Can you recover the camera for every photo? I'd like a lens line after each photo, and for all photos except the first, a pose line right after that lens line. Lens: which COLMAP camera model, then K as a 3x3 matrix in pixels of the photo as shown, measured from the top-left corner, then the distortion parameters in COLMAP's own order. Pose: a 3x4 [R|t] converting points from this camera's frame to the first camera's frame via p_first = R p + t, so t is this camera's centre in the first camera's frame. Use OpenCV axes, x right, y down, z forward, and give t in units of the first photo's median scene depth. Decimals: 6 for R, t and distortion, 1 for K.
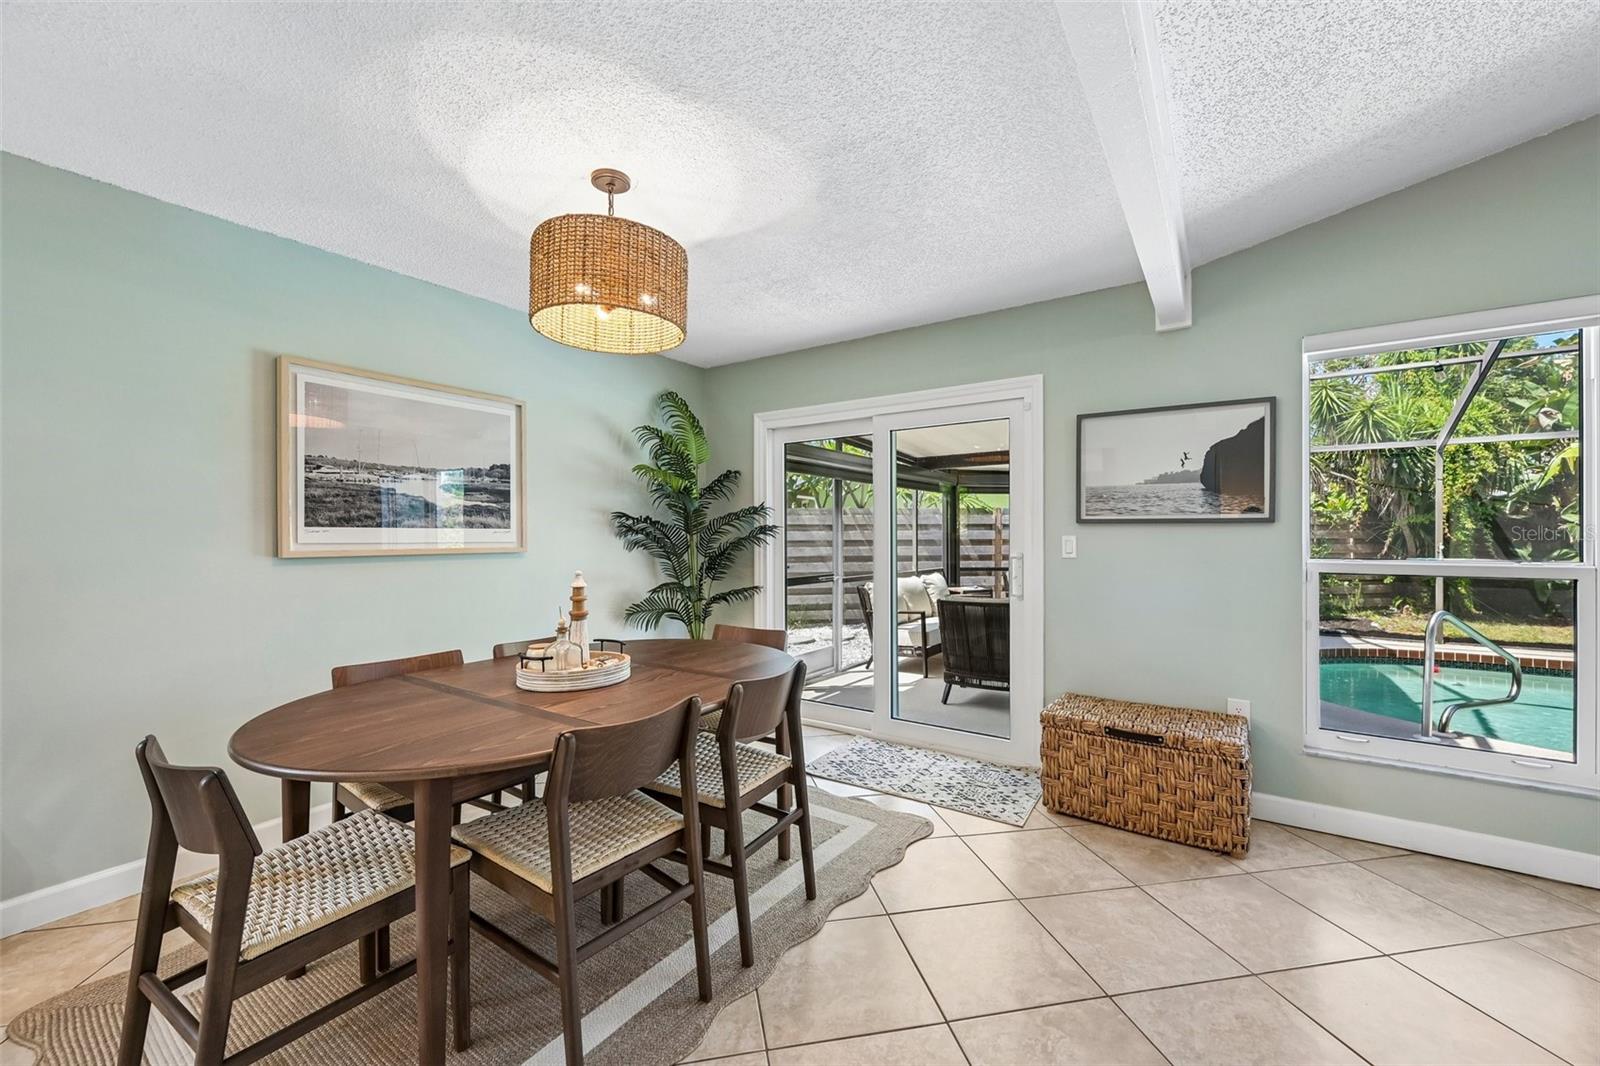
lens RADIAL K [[626.1, 0, 788.4], [0, 626.1, 539.4], [0, 0, 1]] dist [0.003079, -0.000398]
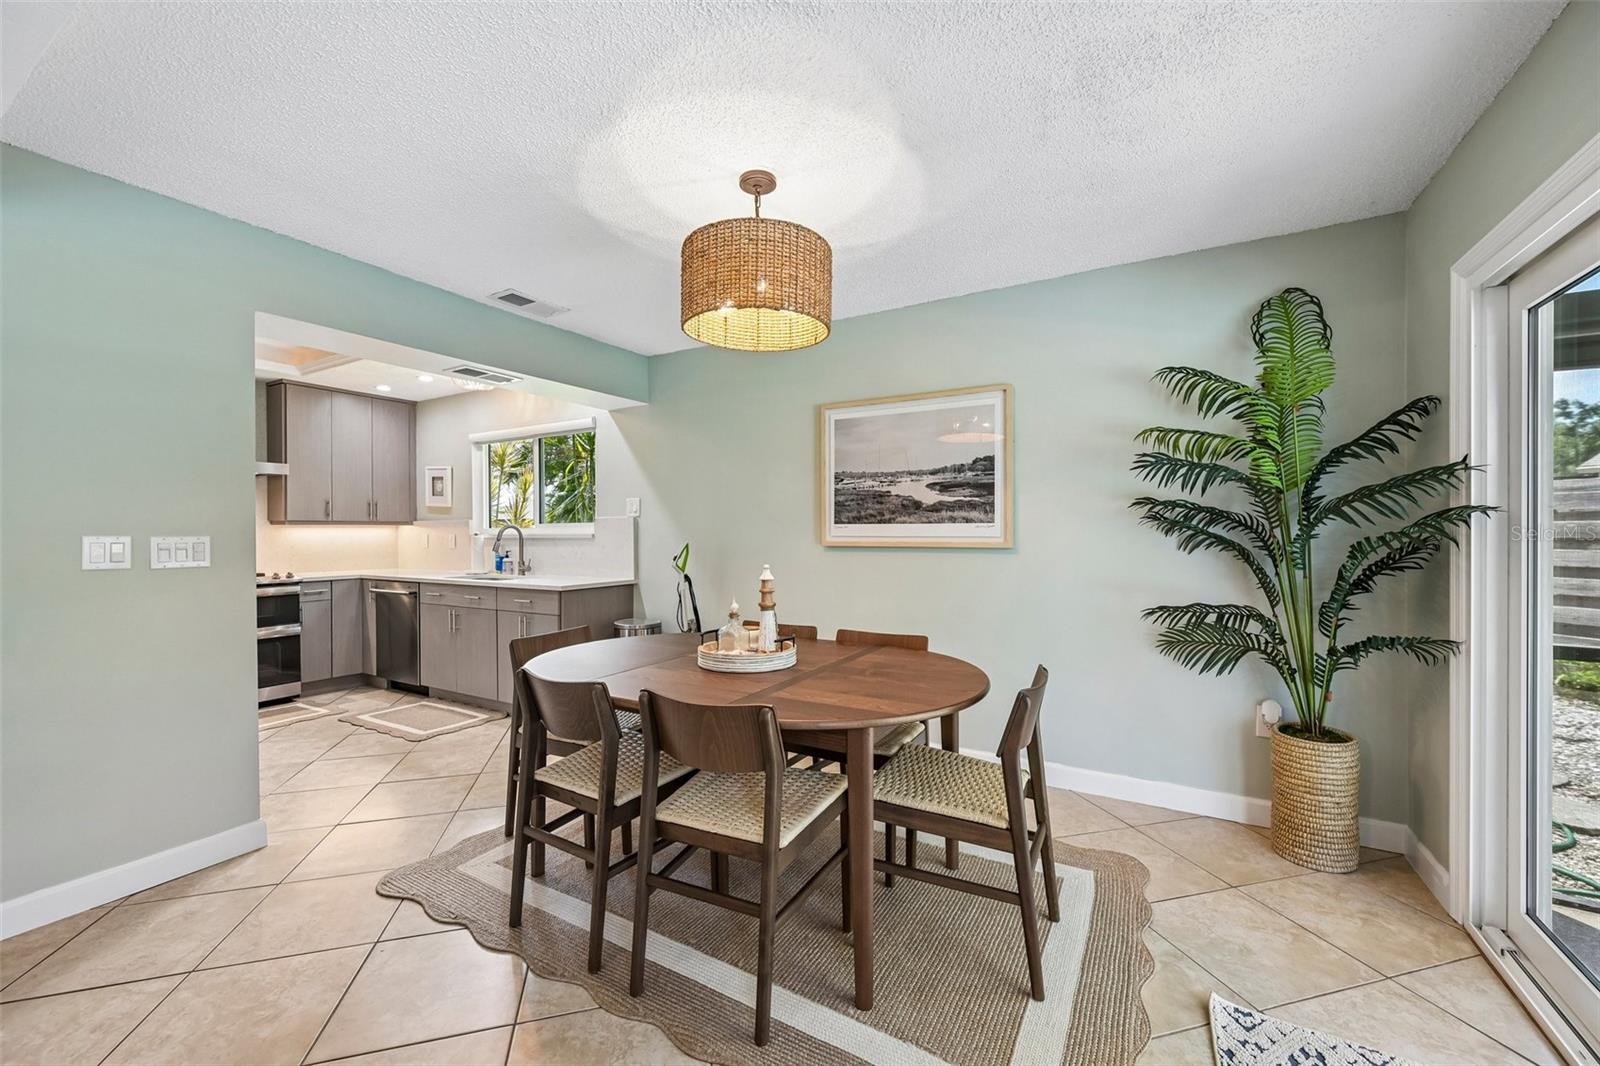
lens RADIAL K [[626.1, 0, 795.6], [0, 626.1, 530.6], [0, 0, 1]] dist [0.003079, -0.000398]
pose [[0.100399, 0.001292, -0.994946, 0.491489], [-0.001442, 0.999998, 0.001153, -0.006244], [0.994946, 0.001319, 0.100401, 0.635645]]
